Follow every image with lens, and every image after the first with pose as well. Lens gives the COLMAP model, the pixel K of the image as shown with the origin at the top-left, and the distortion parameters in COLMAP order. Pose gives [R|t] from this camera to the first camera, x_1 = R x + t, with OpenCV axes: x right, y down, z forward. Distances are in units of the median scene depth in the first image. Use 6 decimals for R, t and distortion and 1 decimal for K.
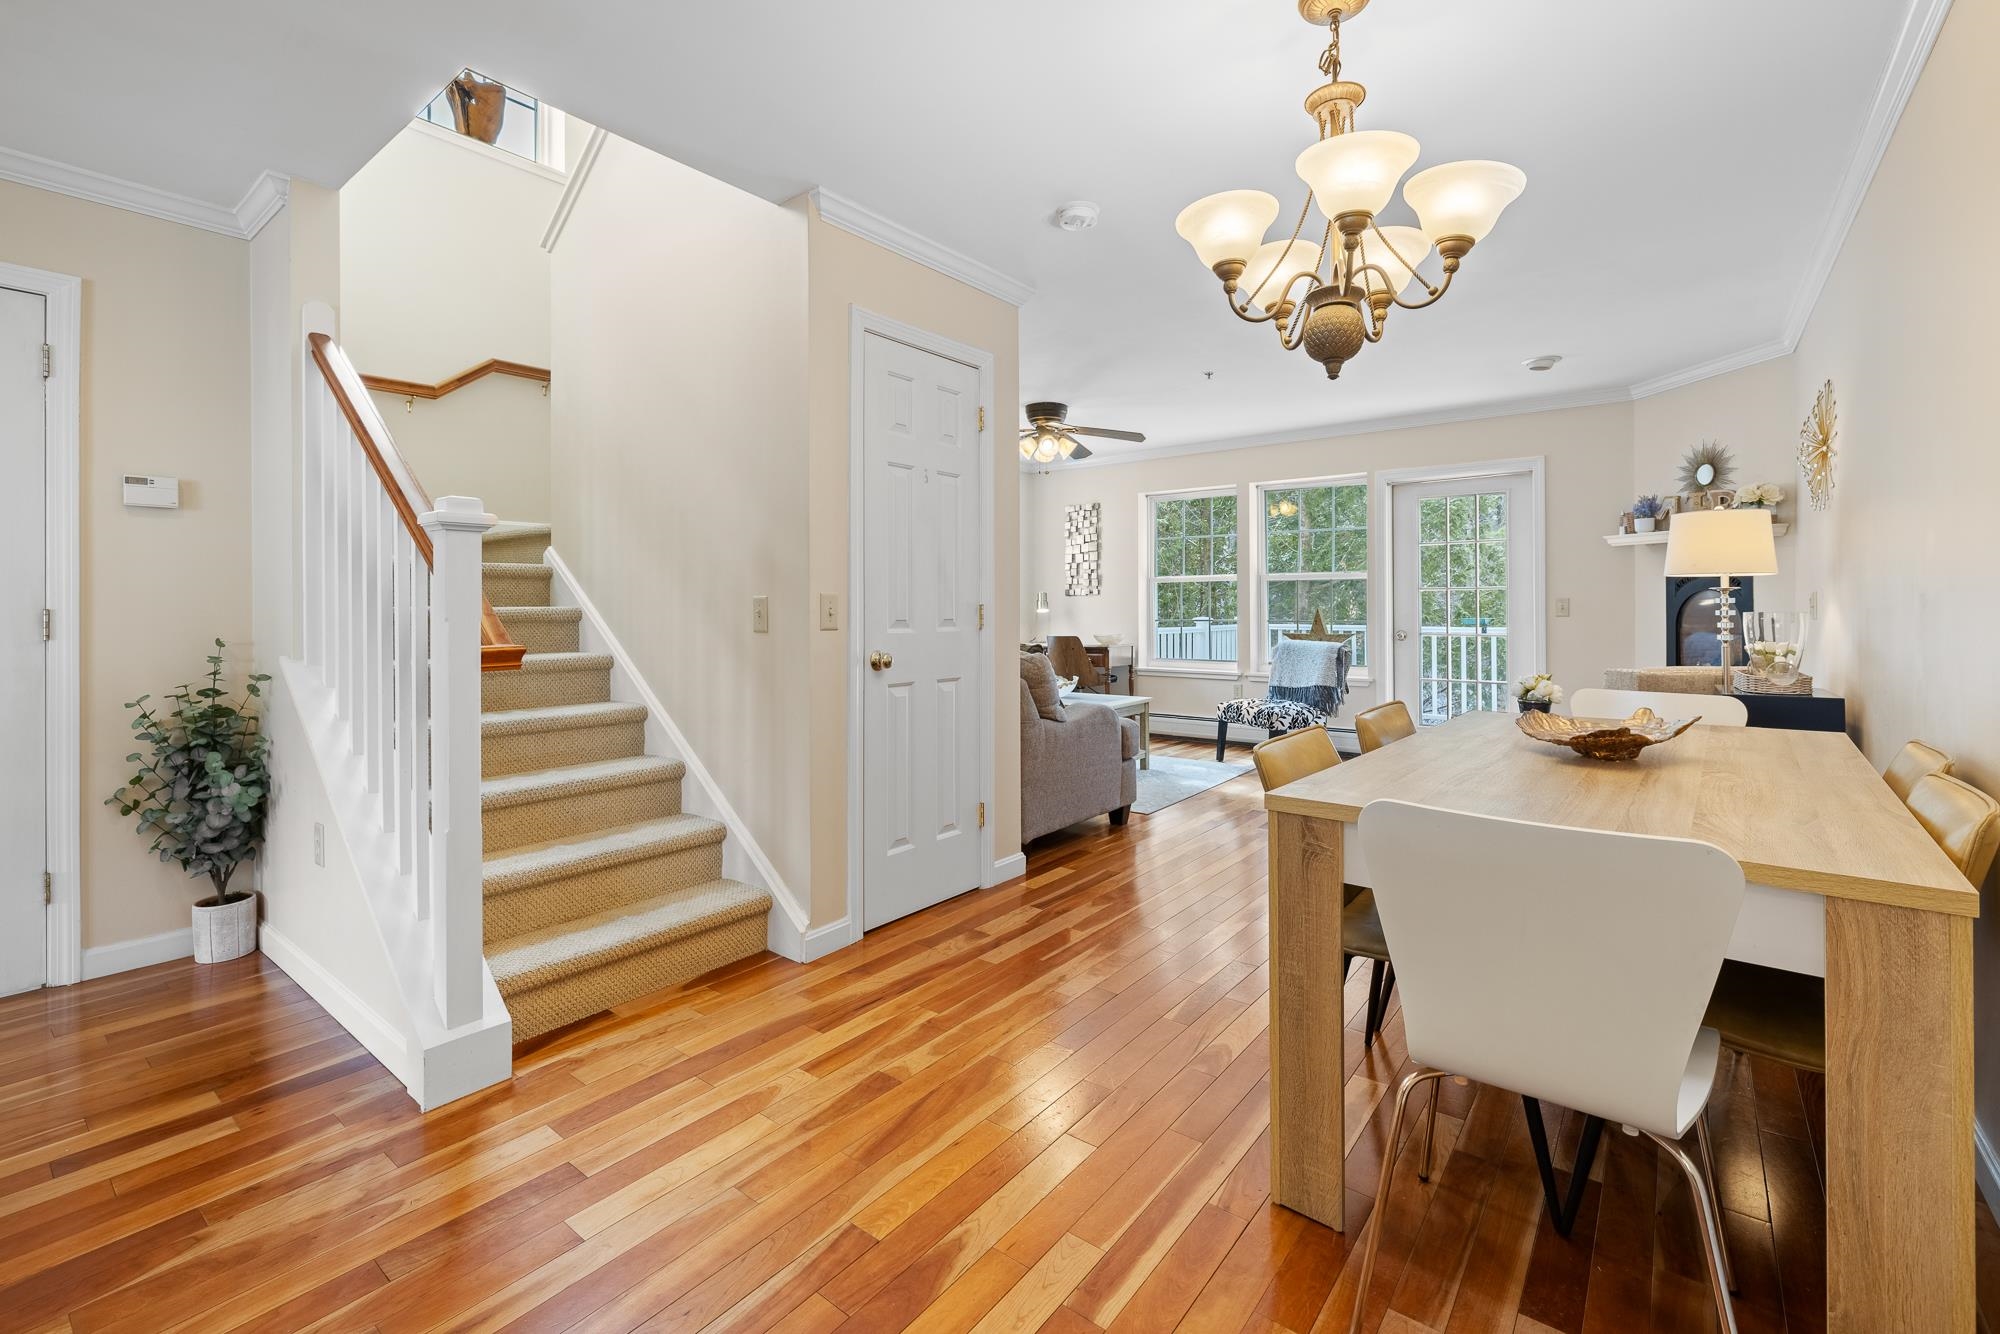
lens RADIAL K [[864.4, 0, 1017.7], [0, 864.4, 615.7], [0, 0, 1]] dist [-0.002035, -0.000169]
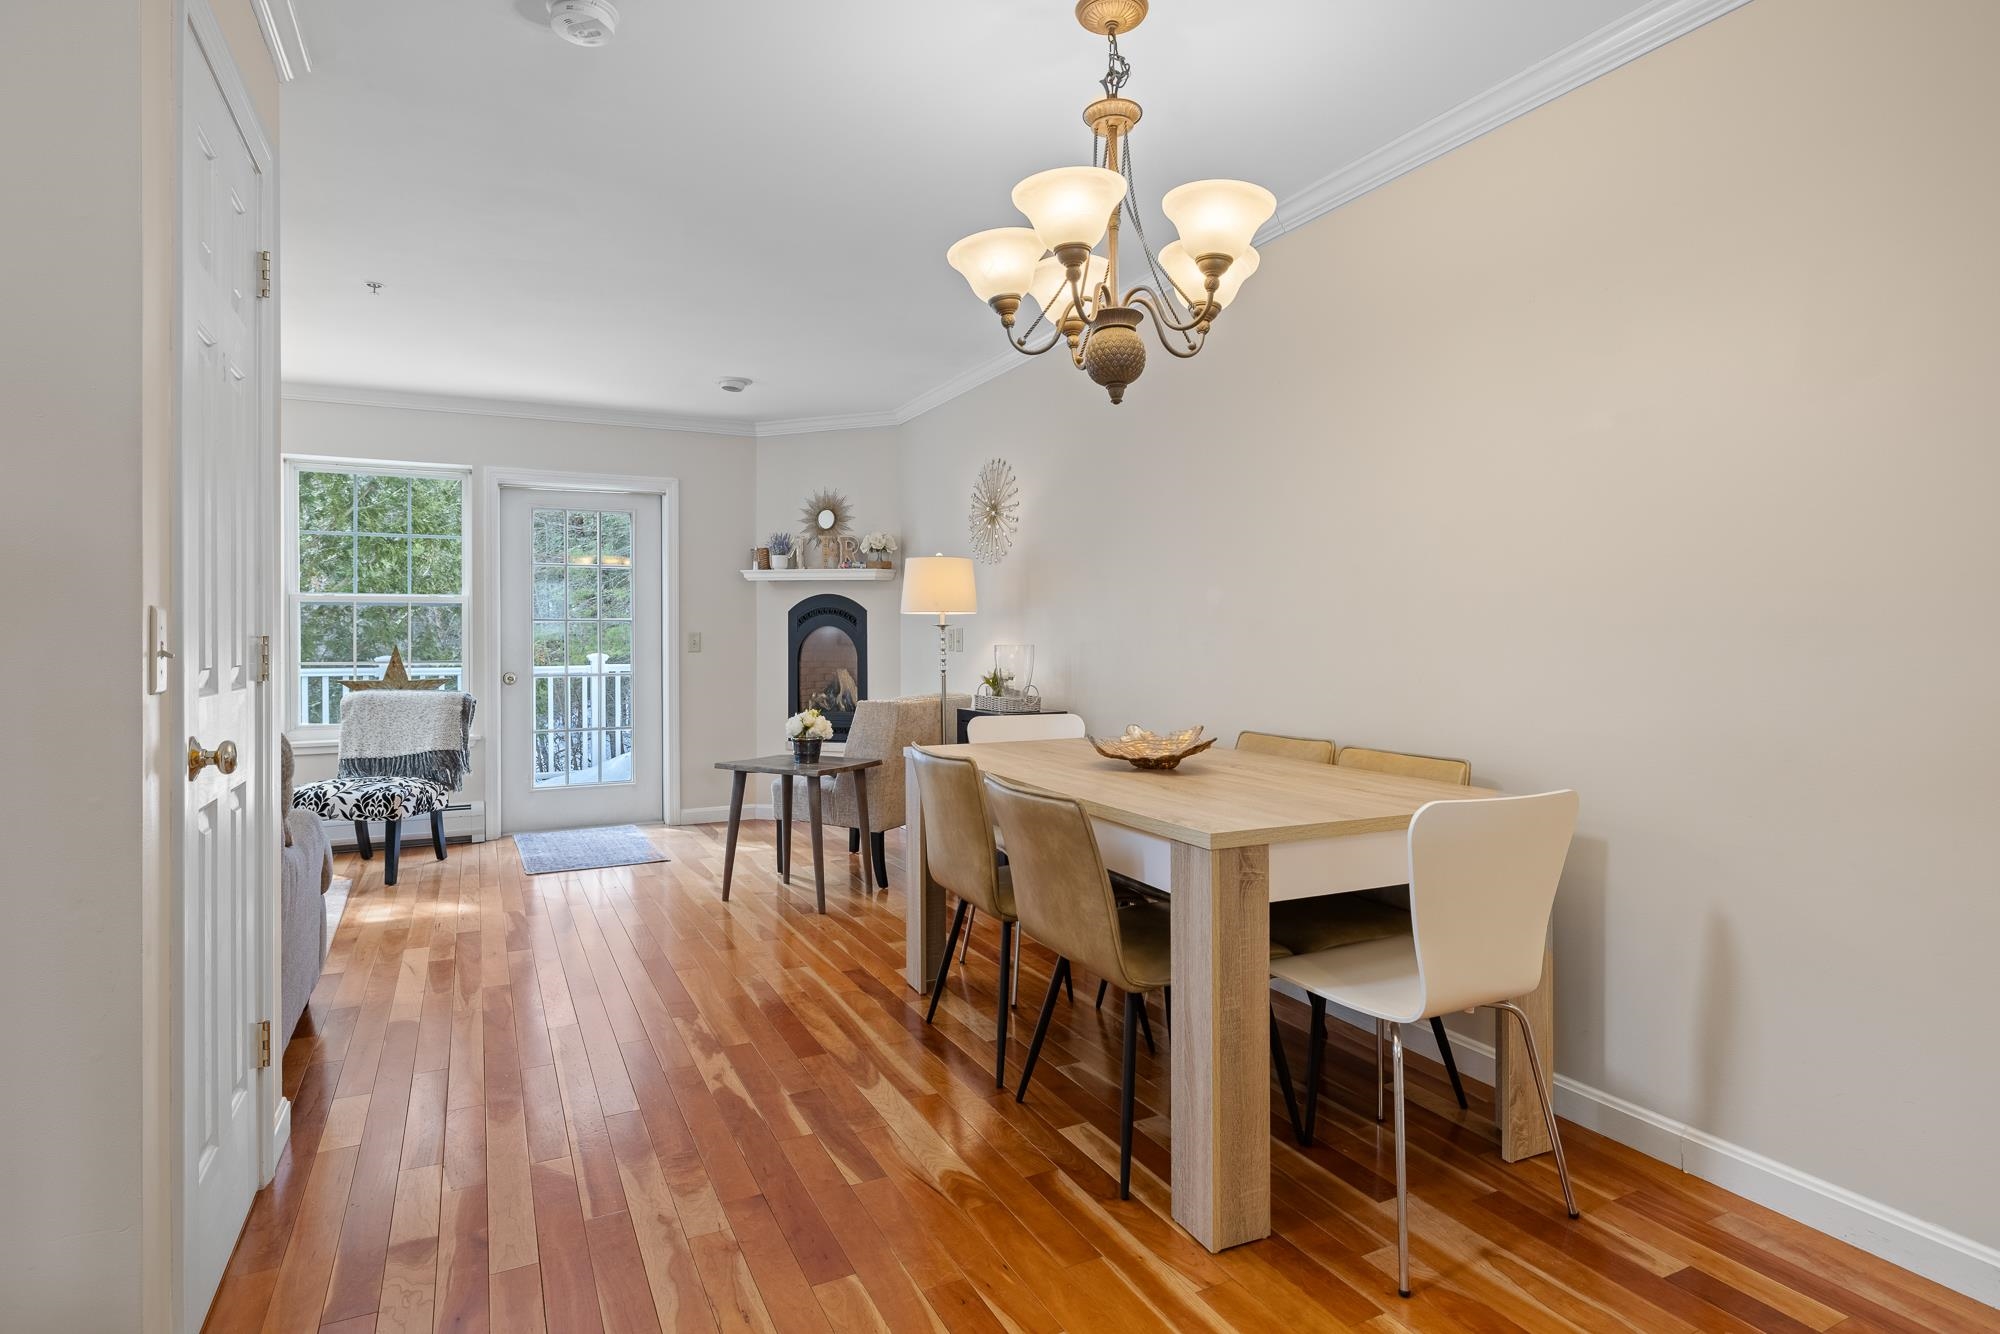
lens RADIAL K [[1043.2, 0, 997.9], [0, 1043.2, 653.1], [0, 0, 1]] dist [-0.001304, -0.000008]
pose [[0.437335, -0.010673, 0.899235, -0.220004], [0.011082, 0.999918, 0.006478, -0.001350], [-0.899230, 0.007133, 0.437418, 0.180166]]
